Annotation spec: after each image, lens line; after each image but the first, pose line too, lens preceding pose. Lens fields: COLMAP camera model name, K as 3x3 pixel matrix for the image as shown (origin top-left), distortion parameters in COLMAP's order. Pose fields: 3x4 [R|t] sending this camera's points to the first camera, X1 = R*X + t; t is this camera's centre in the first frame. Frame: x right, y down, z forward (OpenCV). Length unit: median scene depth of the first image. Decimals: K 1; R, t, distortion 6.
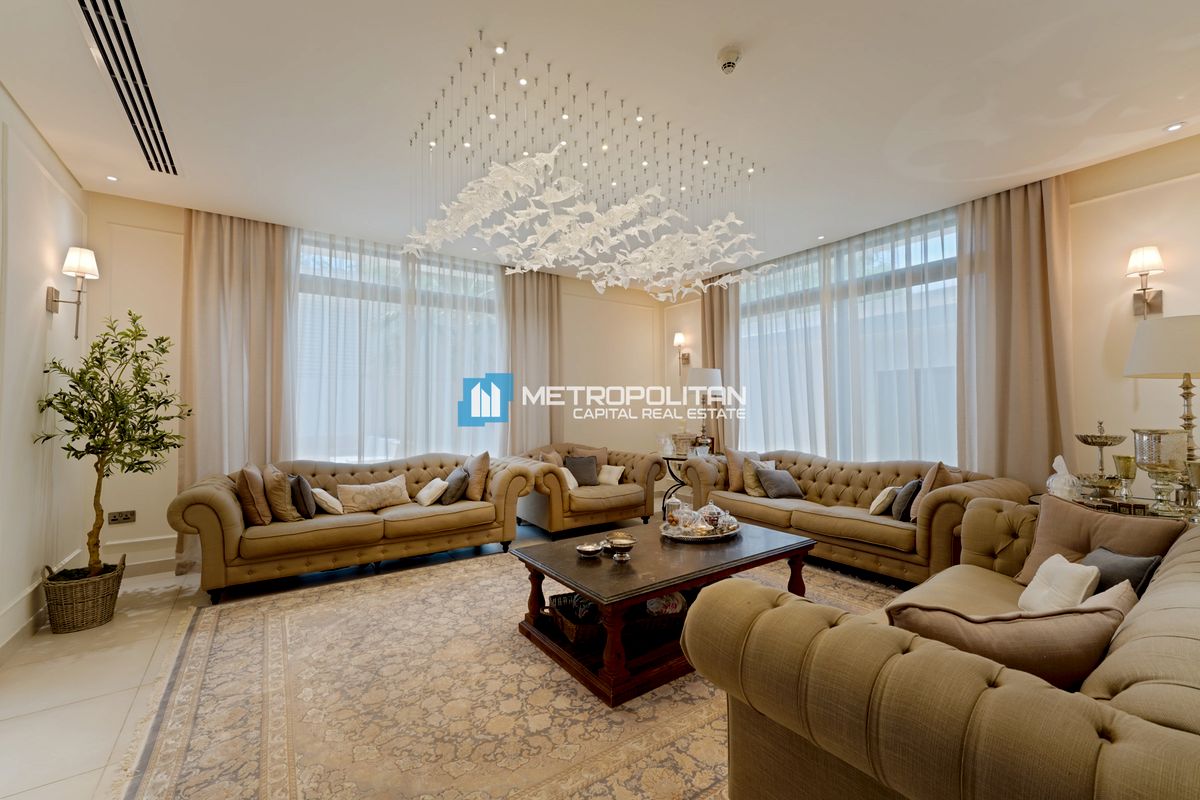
lens RADIAL K [[486.3, 0, 599.5], [0, 486.3, 398.5], [0, 0, 1]] dist [0.005429, -0.001814]
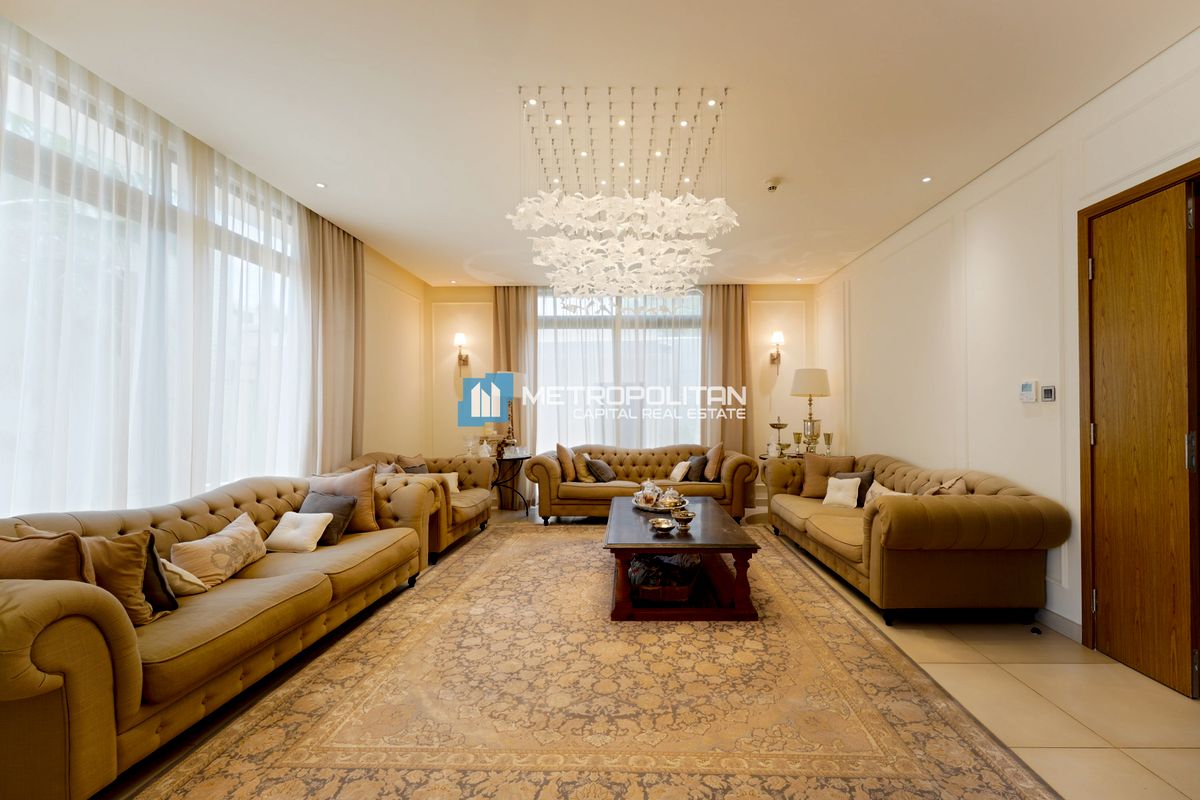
lens RADIAL K [[486.3, 0, 629.4], [0, 486.3, 404.8], [0, 0, 1]] dist [0.005429, -0.001814]
pose [[0.579664, 0.013231, 0.814748, -0.890327], [-0.015270, 0.999869, -0.005373, 0.018026], [-0.814712, -0.009327, 0.579790, 0.329034]]
